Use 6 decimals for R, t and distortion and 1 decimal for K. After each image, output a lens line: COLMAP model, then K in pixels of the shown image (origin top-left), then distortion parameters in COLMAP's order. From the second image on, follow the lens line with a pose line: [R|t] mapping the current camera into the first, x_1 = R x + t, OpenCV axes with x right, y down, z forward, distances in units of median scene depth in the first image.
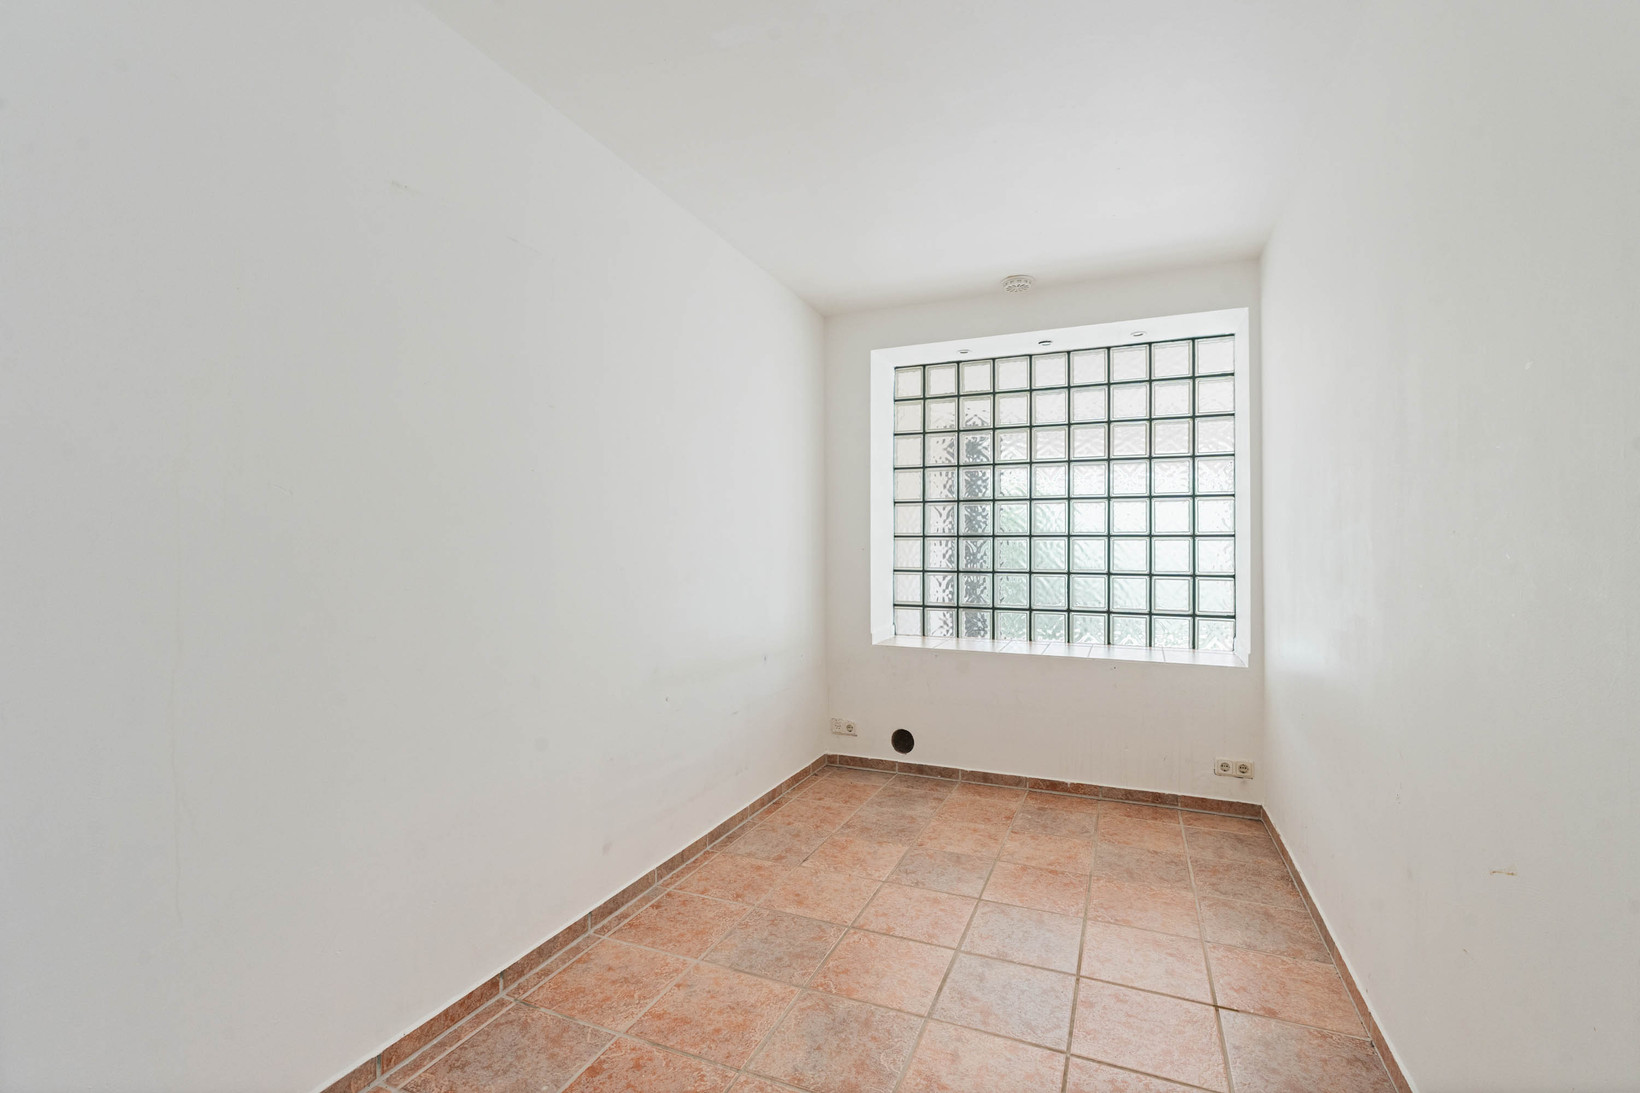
lens RADIAL K [[718.8, 0, 818.6], [0, 718.8, 544.8], [0, 0, 1]] dist [-0.002952, 0.000012]
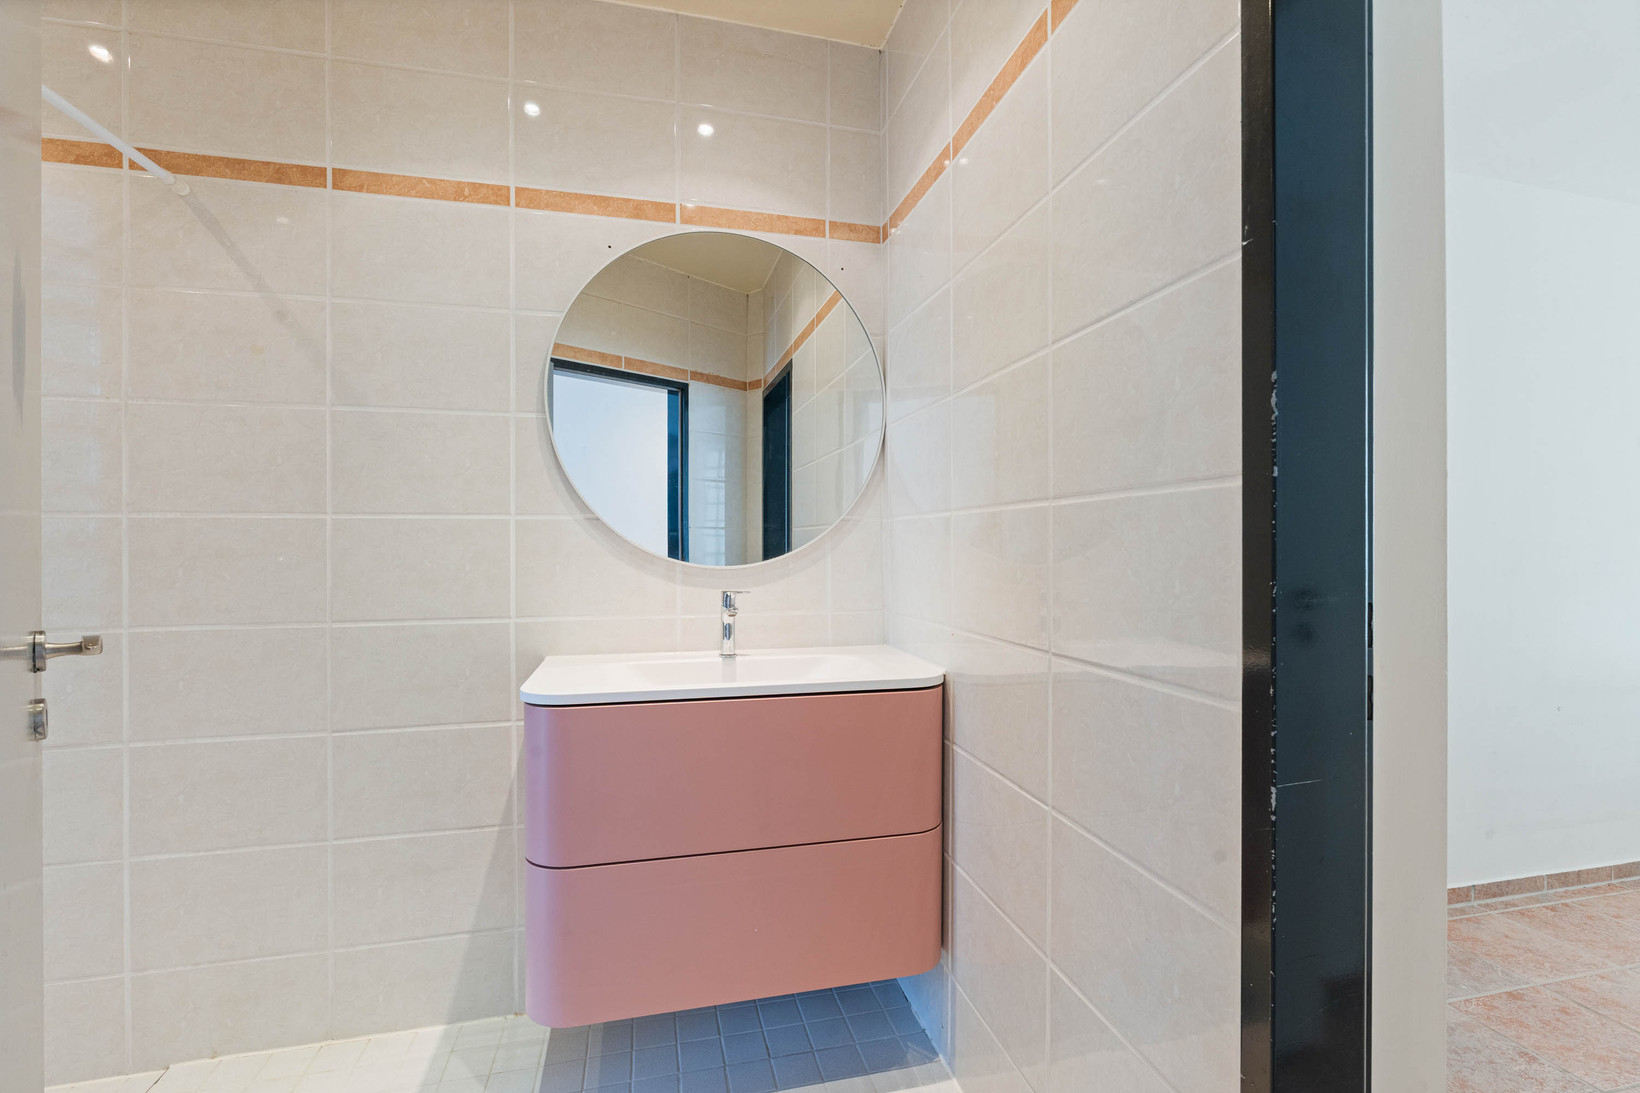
lens RADIAL K [[718.8, 0, 832.2], [0, 718.8, 556.3], [0, 0, 1]] dist [-0.002952, 0.000012]
pose [[0.604667, 0.005446, -0.796459, -0.039163], [0.002721, 0.999957, 0.008903, -0.003995], [0.796473, -0.007551, 0.604626, -0.420995]]
